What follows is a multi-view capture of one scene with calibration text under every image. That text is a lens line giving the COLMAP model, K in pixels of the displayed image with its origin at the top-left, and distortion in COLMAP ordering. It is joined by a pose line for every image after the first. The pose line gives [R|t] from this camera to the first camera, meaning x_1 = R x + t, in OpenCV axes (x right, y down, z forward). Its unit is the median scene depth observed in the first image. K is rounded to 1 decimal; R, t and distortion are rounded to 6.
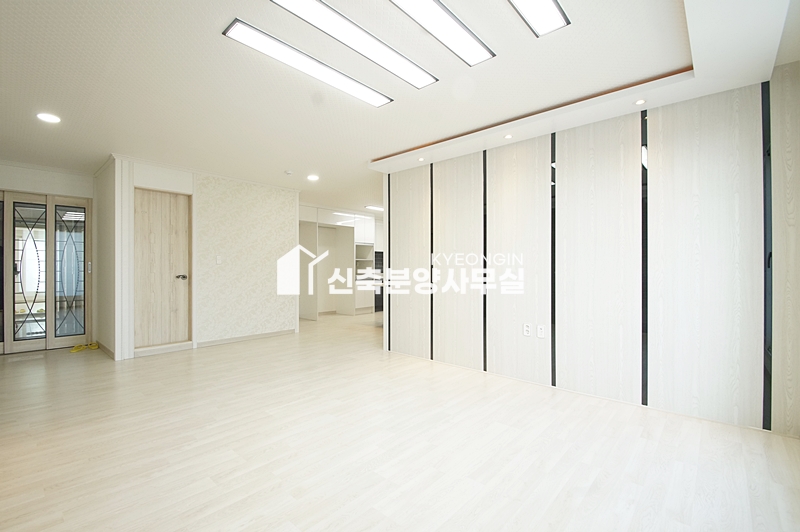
lens RADIAL K [[357.9, 0, 400.1], [0, 357.9, 267.5], [0, 0, 1]] dist [-0.003019, -0.001376]
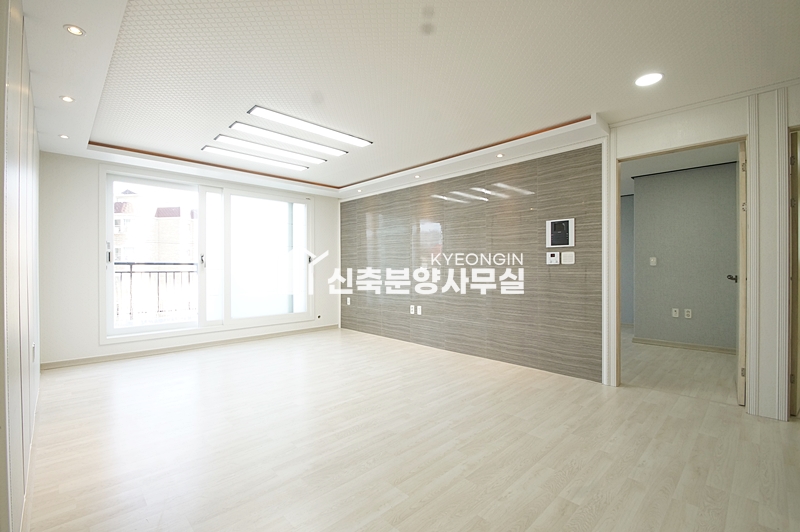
lens RADIAL K [[357.9, 0, 401.4], [0, 357.9, 266.9], [0, 0, 1]] dist [-0.003019, -0.001376]
pose [[-0.998064, -0.001228, 0.062190, -0.579499], [-0.000937, 0.999989, 0.004701, -0.007243], [-0.062195, 0.004634, -0.998053, 2.171137]]
